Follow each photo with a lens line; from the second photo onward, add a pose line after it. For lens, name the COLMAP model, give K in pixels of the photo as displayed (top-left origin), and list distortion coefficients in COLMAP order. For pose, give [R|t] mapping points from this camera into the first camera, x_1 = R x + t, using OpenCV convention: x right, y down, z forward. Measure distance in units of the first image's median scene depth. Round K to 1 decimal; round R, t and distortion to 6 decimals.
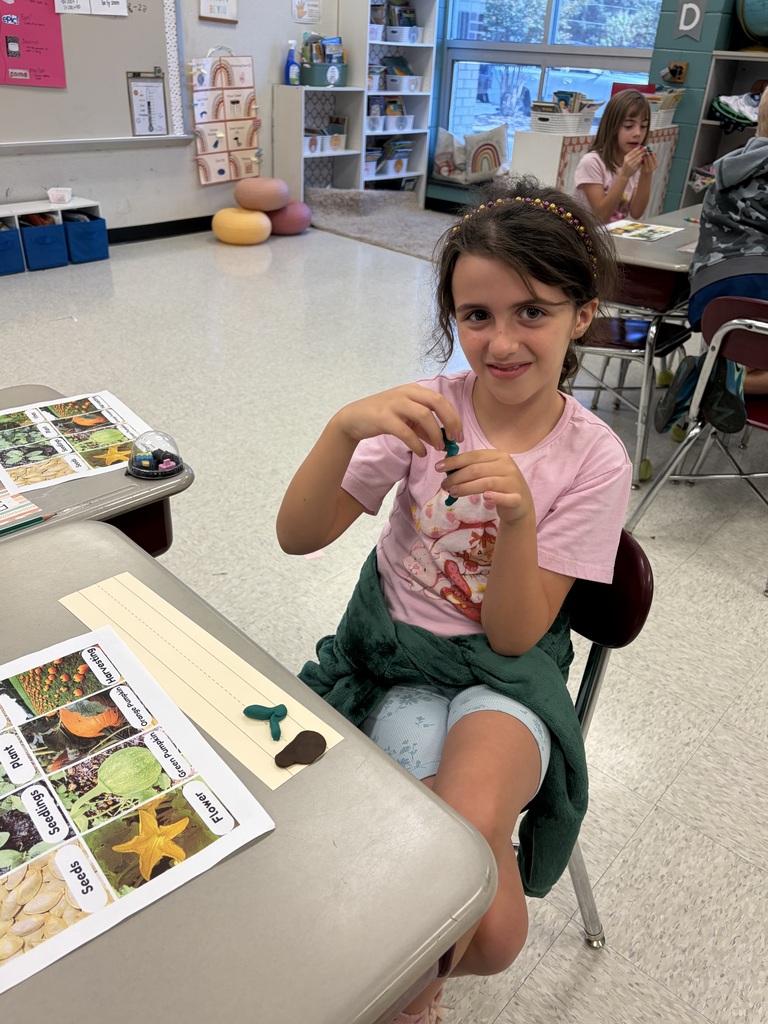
lens RADIAL K [[772.6, 0, 378.0], [0, 772.6, 507.3], [0, 0, 1]] dist [0.069908, -0.076869]
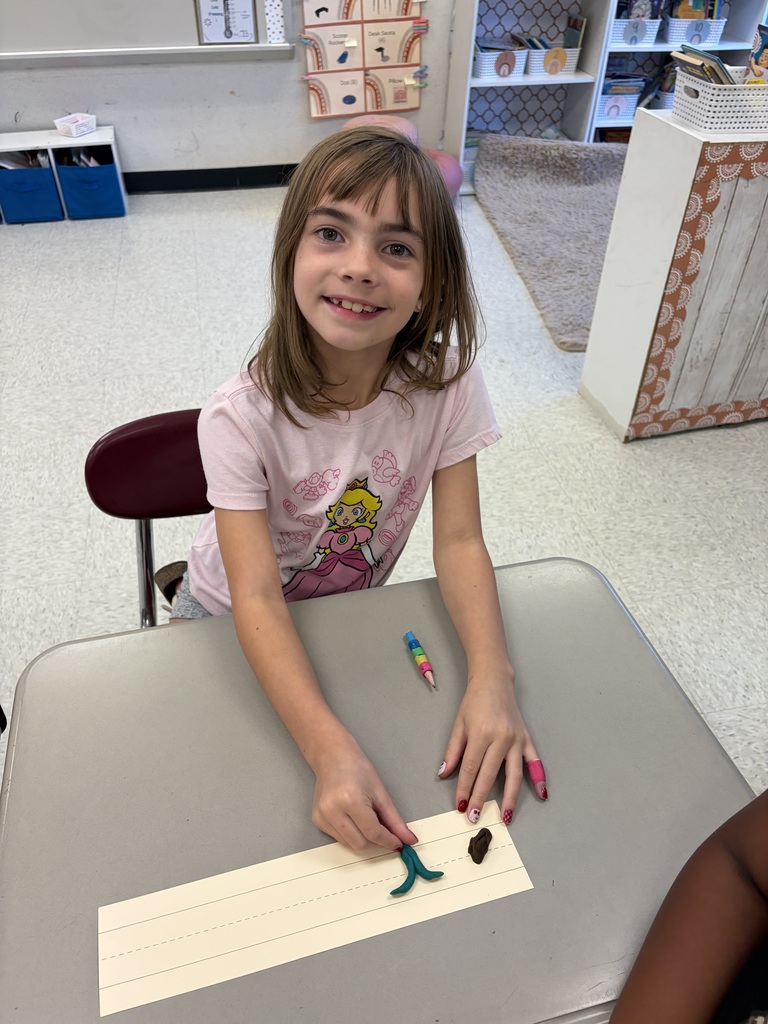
lens RADIAL K [[800.0, 0, 384.0], [0, 800.0, 512.0], [0, 0, 1]] dist [0.005875, -0.006621]
pose [[0.797384, 0.356273, -0.487082, 0.295193], [-0.280214, 0.933431, 0.224023, -0.261675], [0.534470, -0.042145, 0.844136, 0.417177]]
